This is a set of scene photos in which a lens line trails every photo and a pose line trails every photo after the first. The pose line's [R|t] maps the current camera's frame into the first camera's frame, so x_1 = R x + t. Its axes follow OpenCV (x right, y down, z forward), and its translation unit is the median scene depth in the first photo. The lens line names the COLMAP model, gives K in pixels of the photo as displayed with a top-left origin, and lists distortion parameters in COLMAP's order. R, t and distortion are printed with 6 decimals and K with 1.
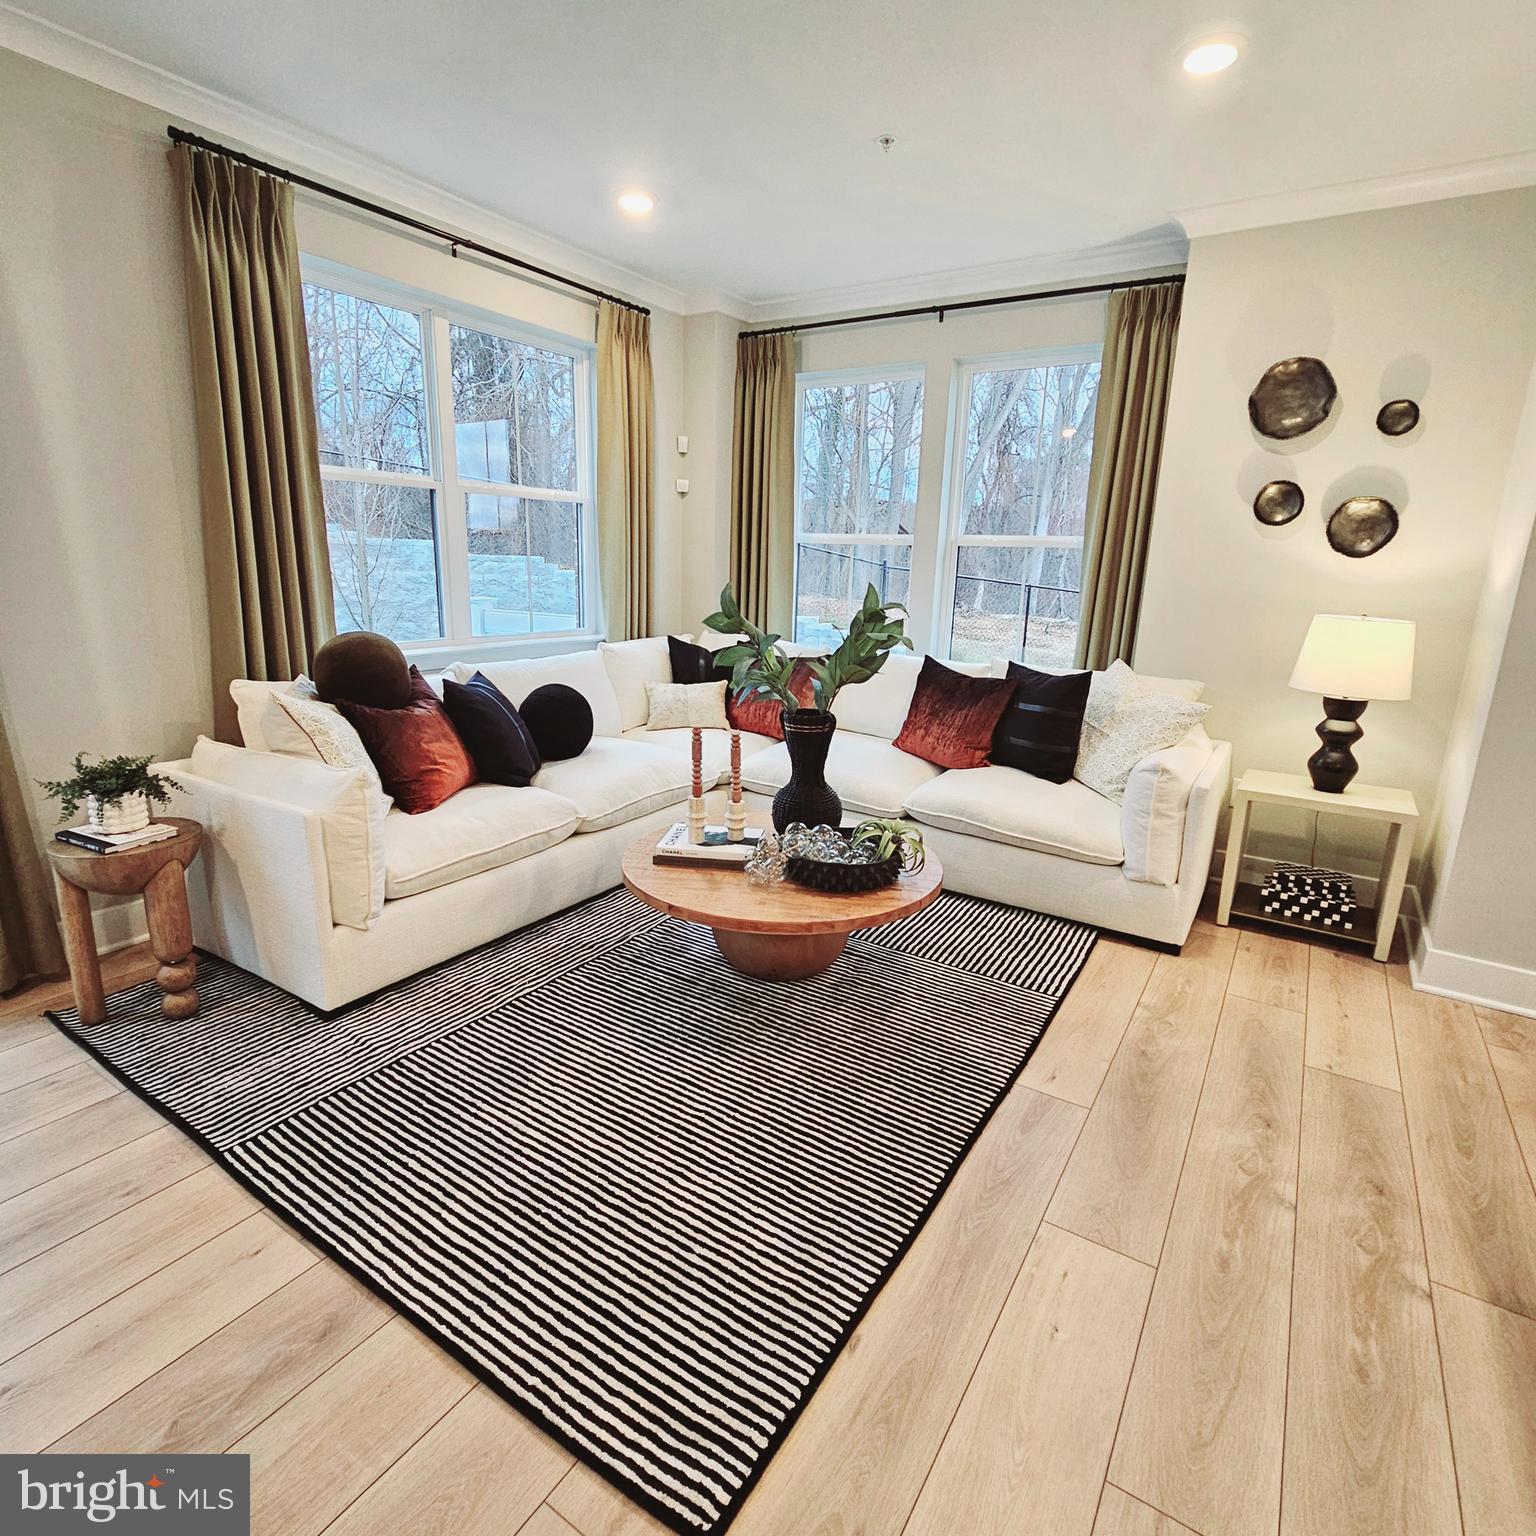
lens RADIAL K [[847.8, 0, 773.3], [0, 847.8, 766.9], [0, 0, 1]] dist [-0.016943, 0.002637]
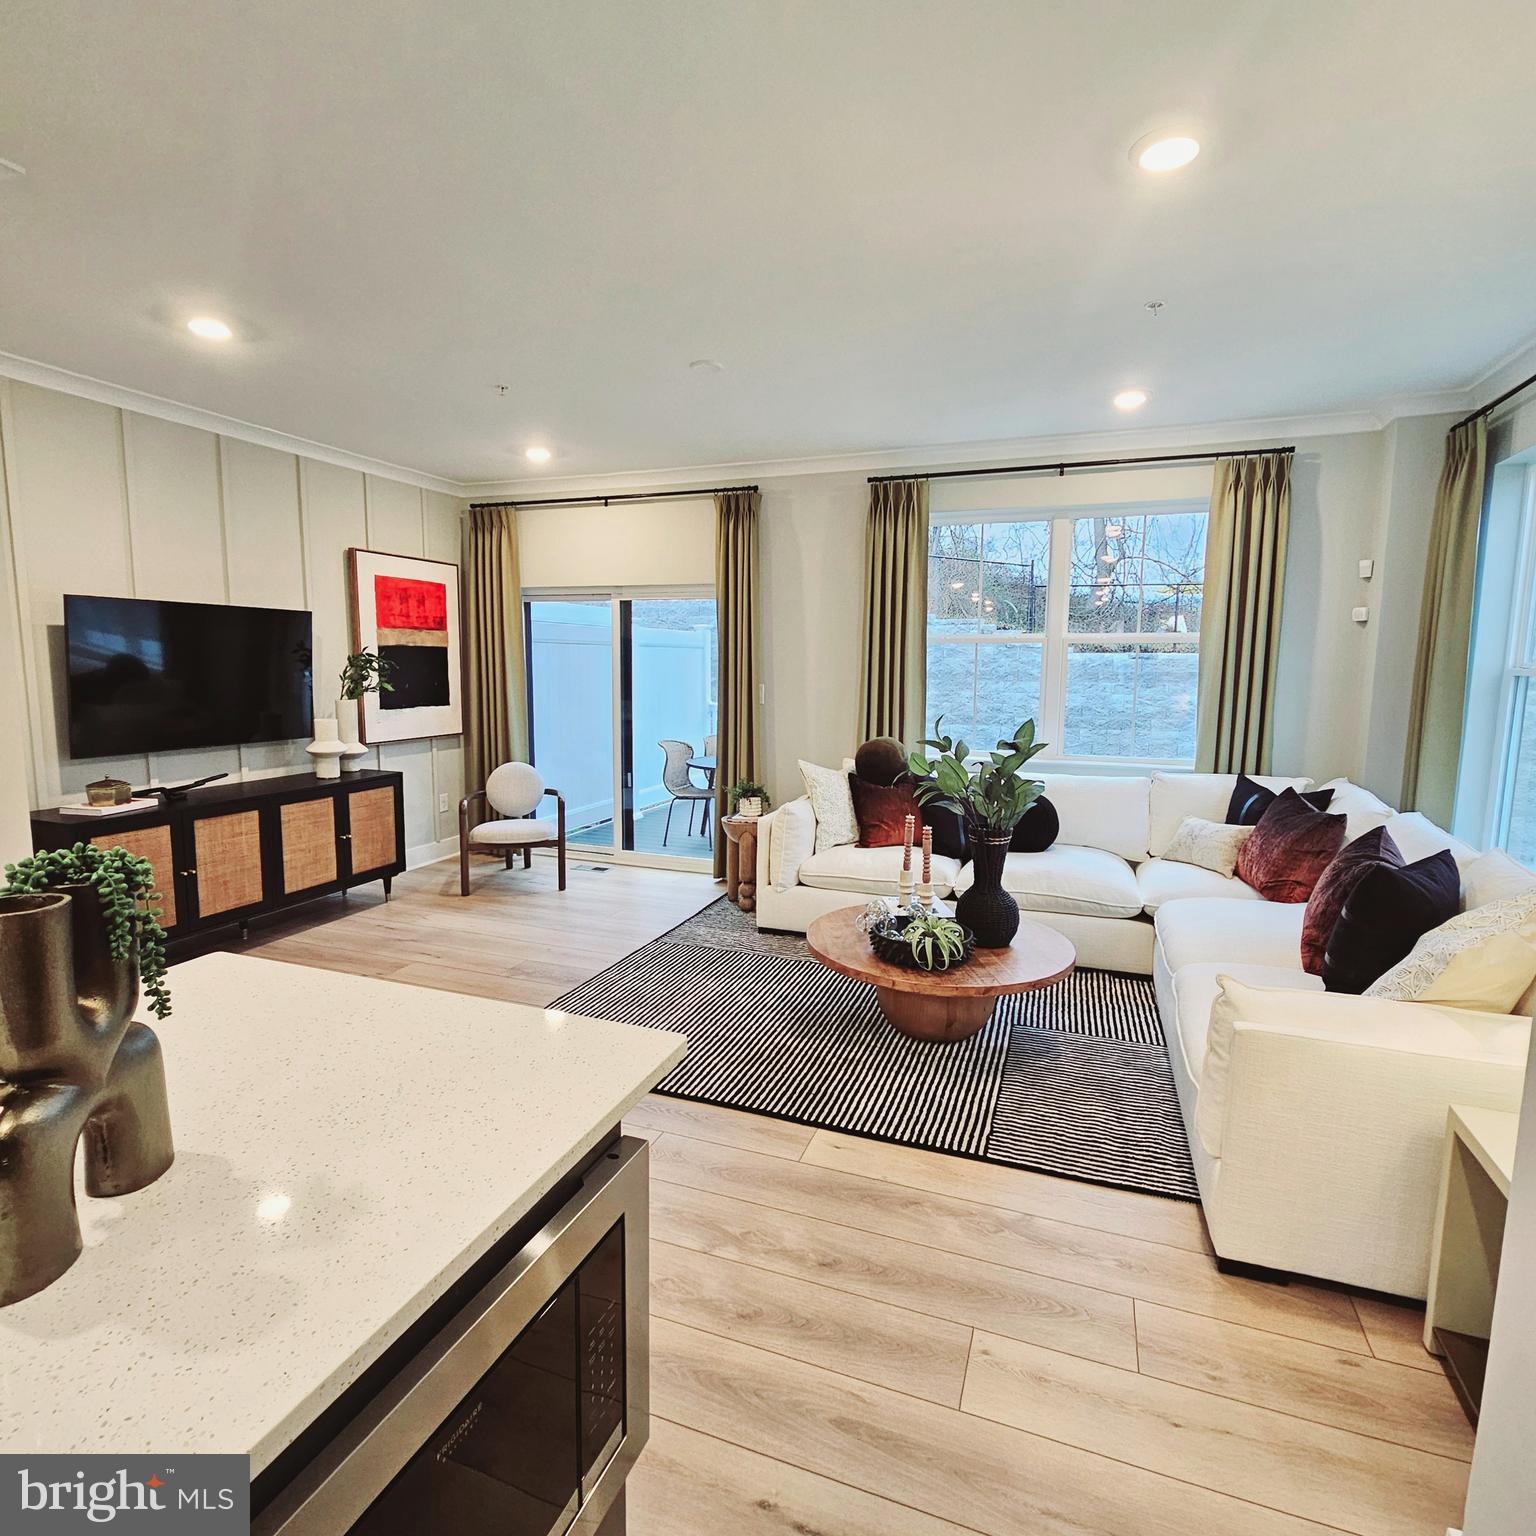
lens RADIAL K [[847.8, 0, 773.3], [0, 847.8, 766.9], [0, 0, 1]] dist [-0.016943, 0.002637]
pose [[0.208209, 0.088558, -0.974067, 1.286541], [-0.234253, 0.971423, 0.038245, -0.138059], [0.949618, 0.220215, 0.223004, 0.520852]]
